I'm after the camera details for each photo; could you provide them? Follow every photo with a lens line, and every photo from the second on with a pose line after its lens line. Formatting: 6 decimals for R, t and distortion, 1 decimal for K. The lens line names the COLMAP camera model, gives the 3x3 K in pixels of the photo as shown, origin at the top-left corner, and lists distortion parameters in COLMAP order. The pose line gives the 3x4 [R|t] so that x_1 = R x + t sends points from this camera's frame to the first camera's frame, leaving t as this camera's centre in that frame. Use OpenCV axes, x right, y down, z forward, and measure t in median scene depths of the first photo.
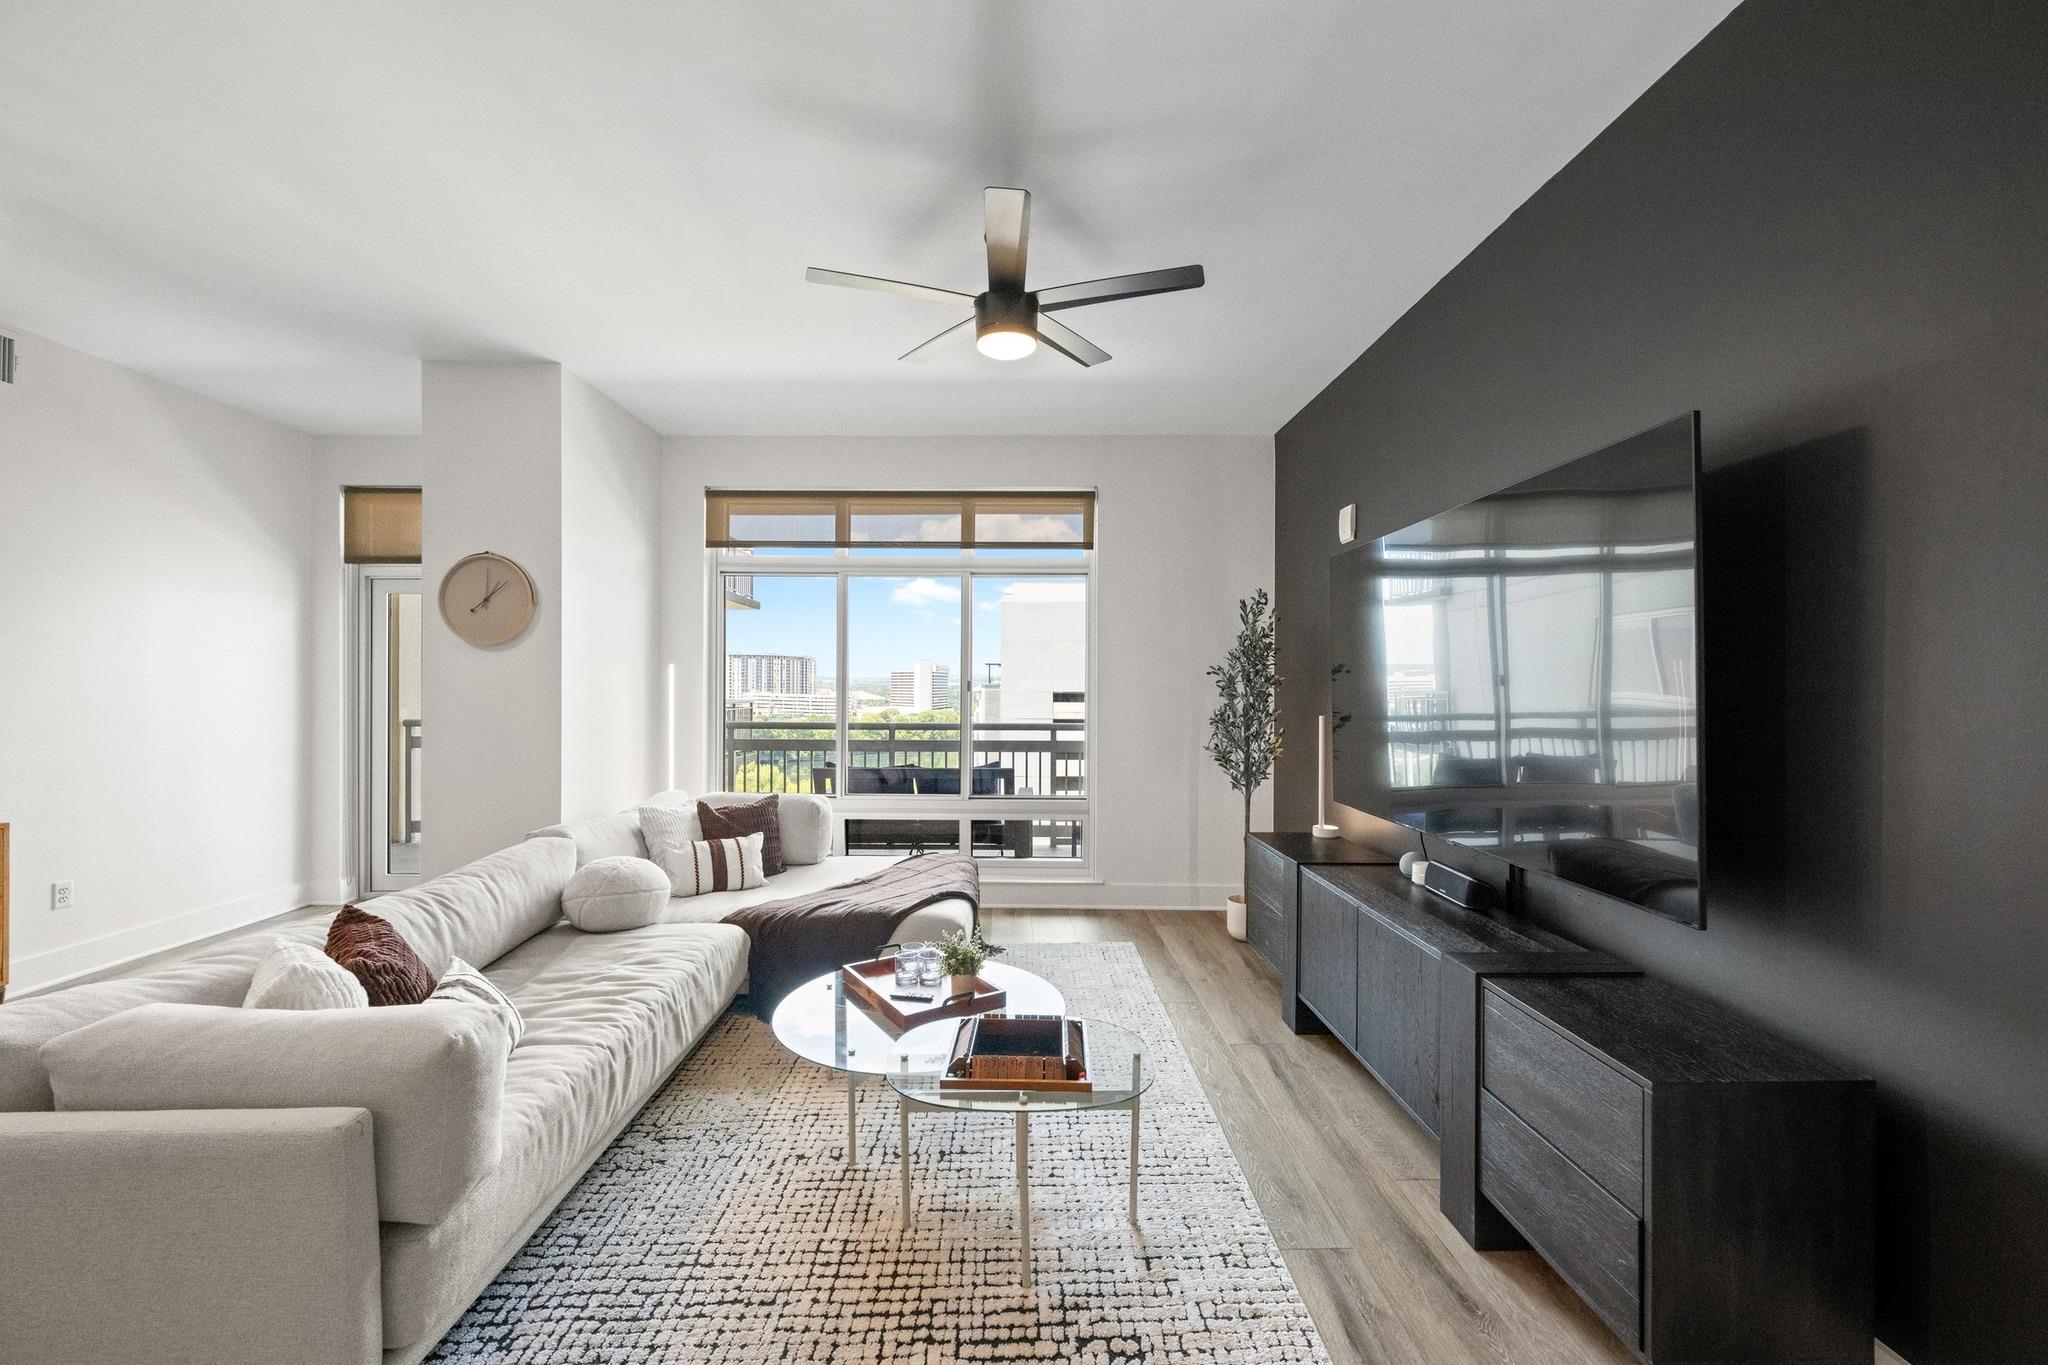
lens RADIAL K [[811.5, 0, 1027.8], [0, 811.5, 685.6], [0, 0, 1]] dist [-0.000443, 0.000128]
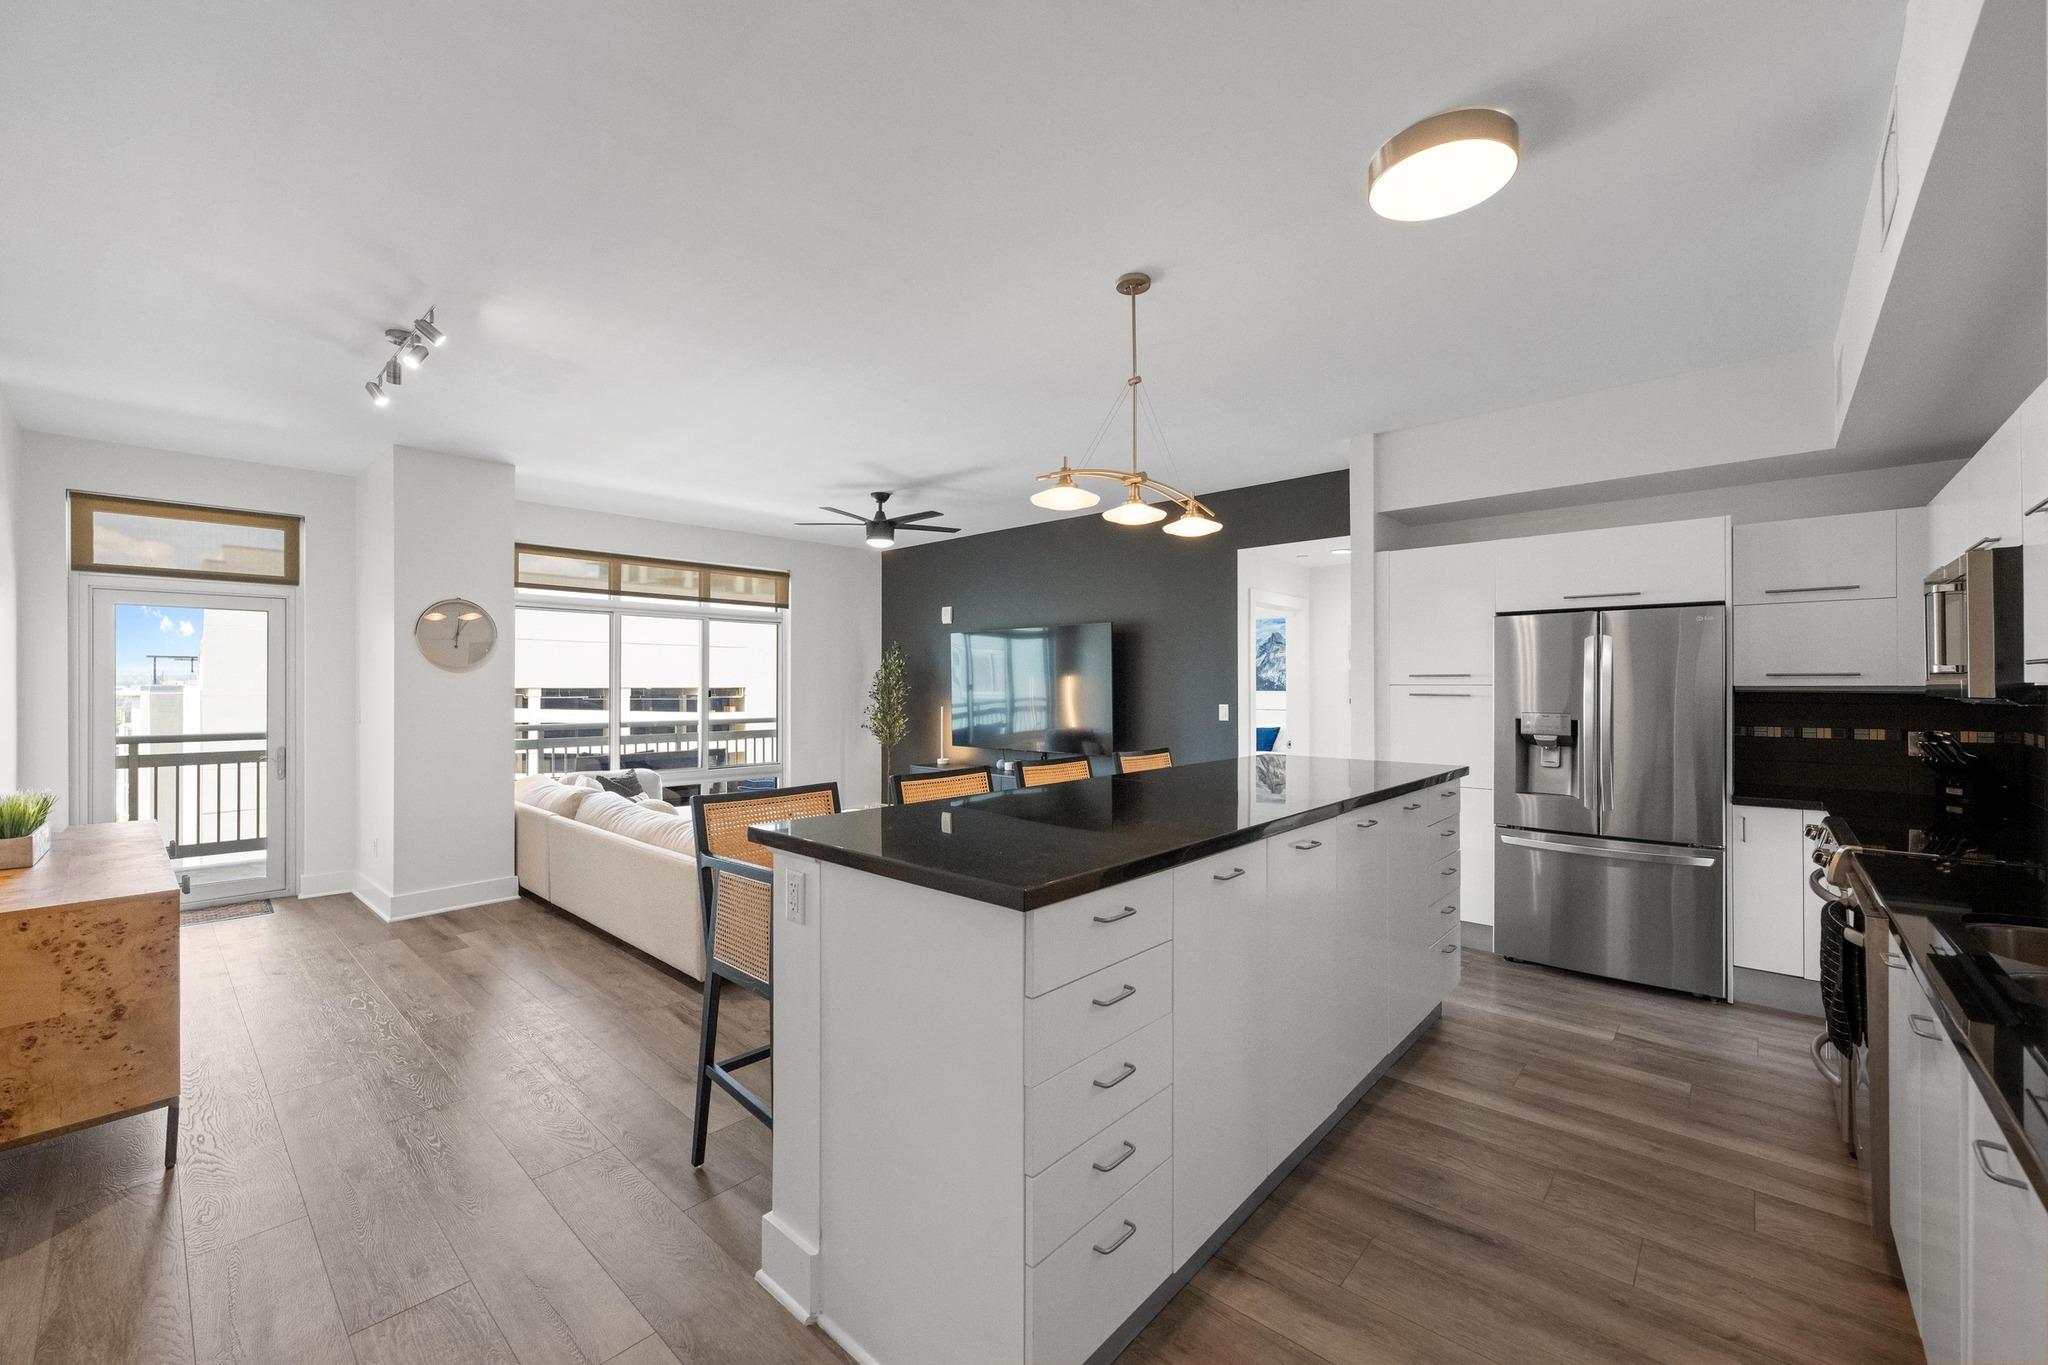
lens RADIAL K [[811.5, 0, 1022.1], [0, 811.5, 684.7], [0, 0, 1]] dist [-0.000443, 0.000128]
pose [[0.693424, -0.004110, 0.720518, -0.997329], [0.003907, 0.999990, 0.001944, -0.021165], [-0.720519, 0.001467, 0.693434, -0.604668]]
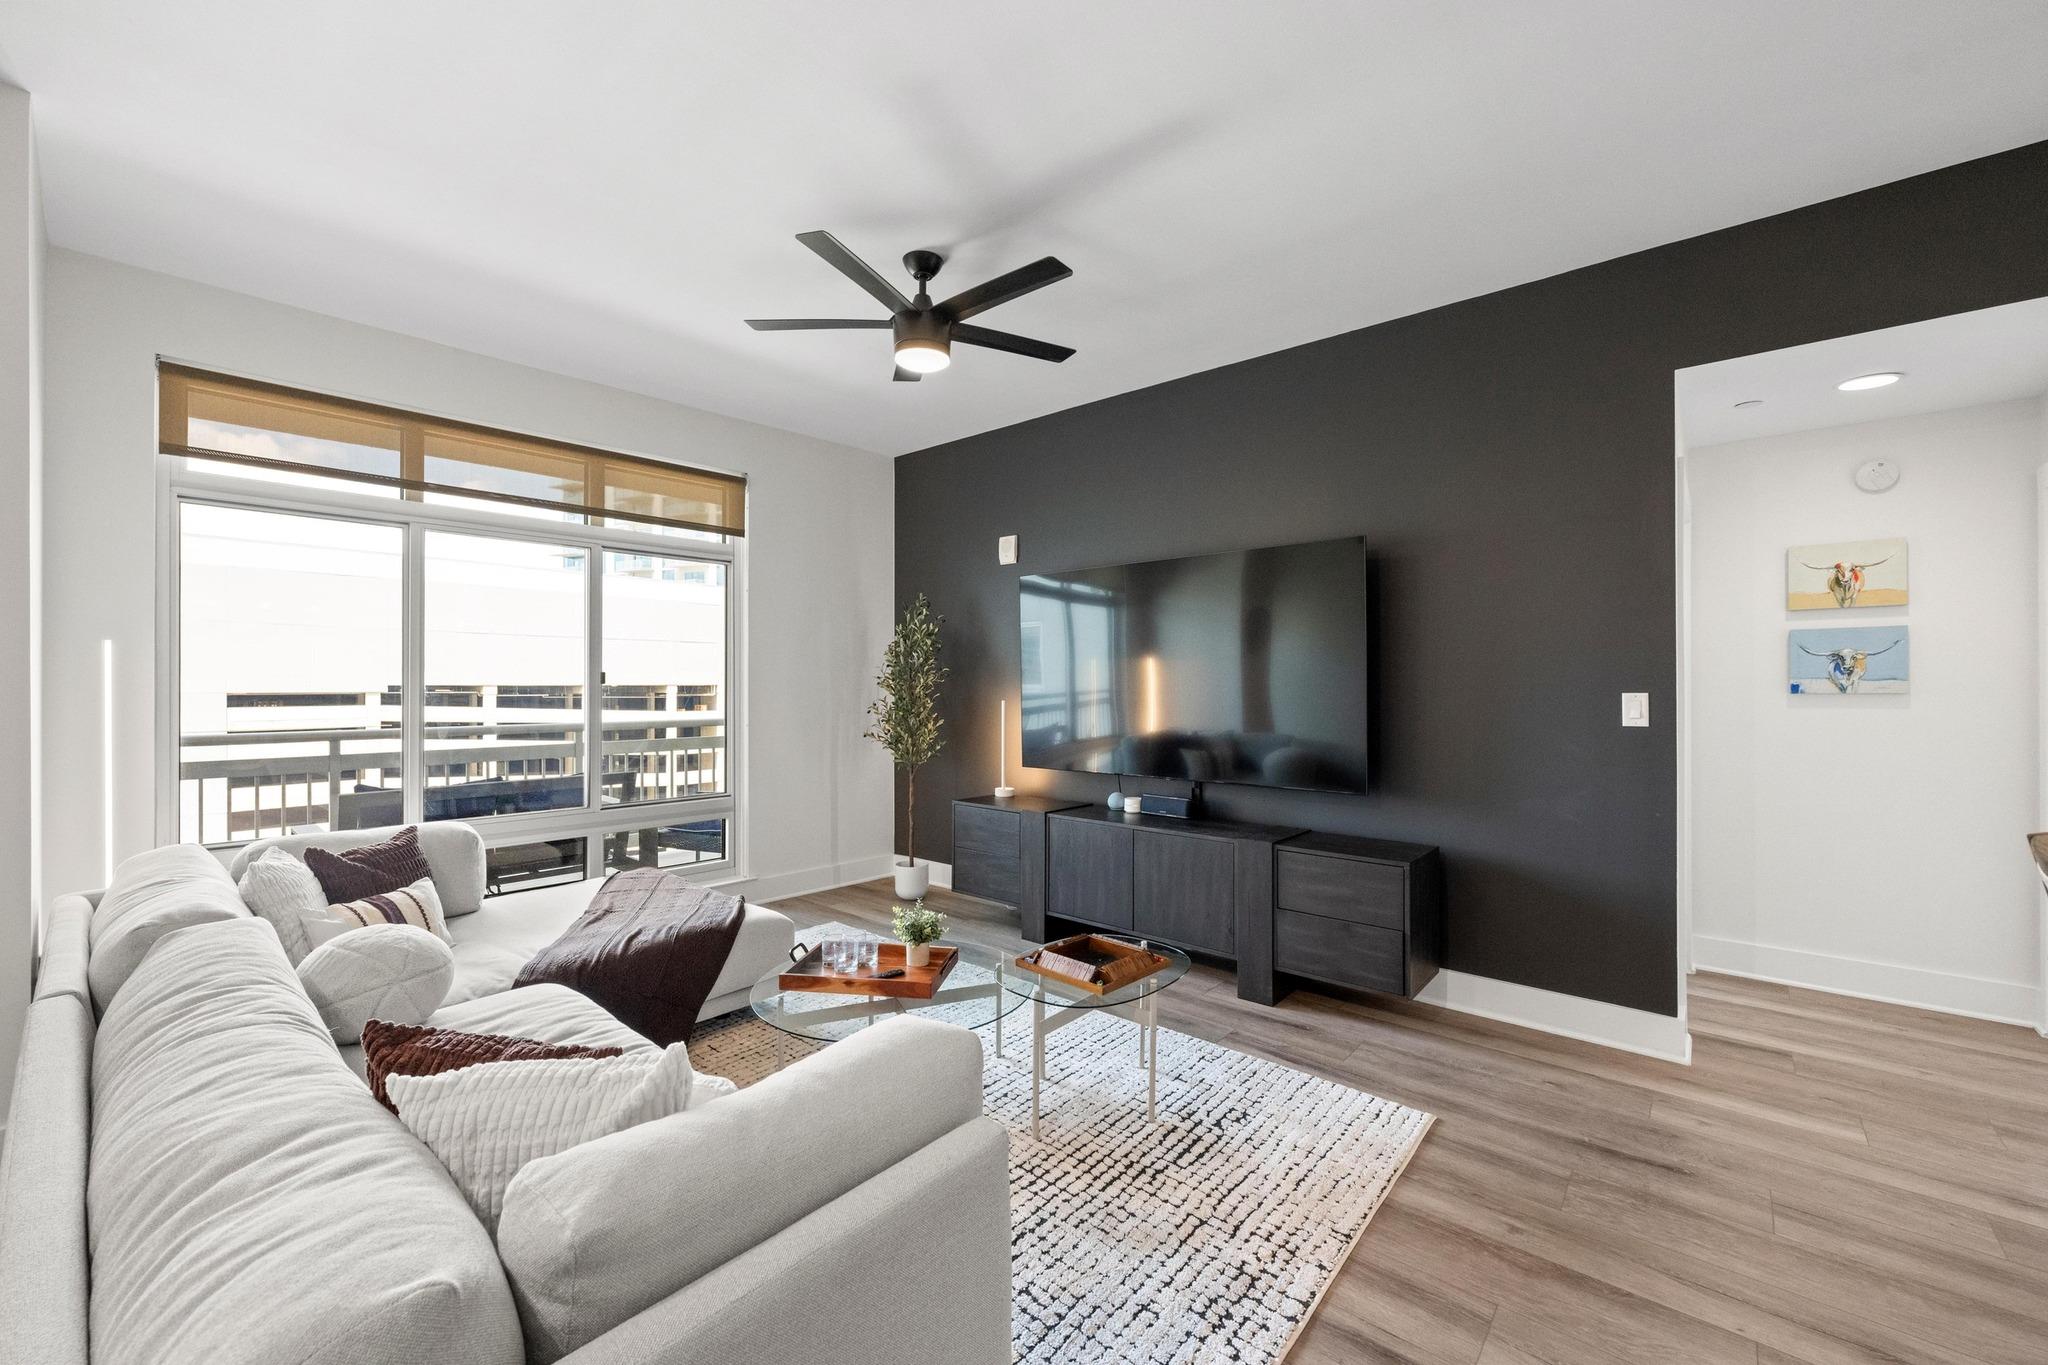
lens RADIAL K [[811.5, 0, 1026.0], [0, 811.5, 682.6], [0, 0, 1]] dist [-0.000443, 0.000128]
pose [[0.672203, -0.003657, 0.740358, -0.538305], [0.003961, 0.999991, 0.001343, 0.008535], [-0.740356, 0.002030, 0.672212, 0.123314]]
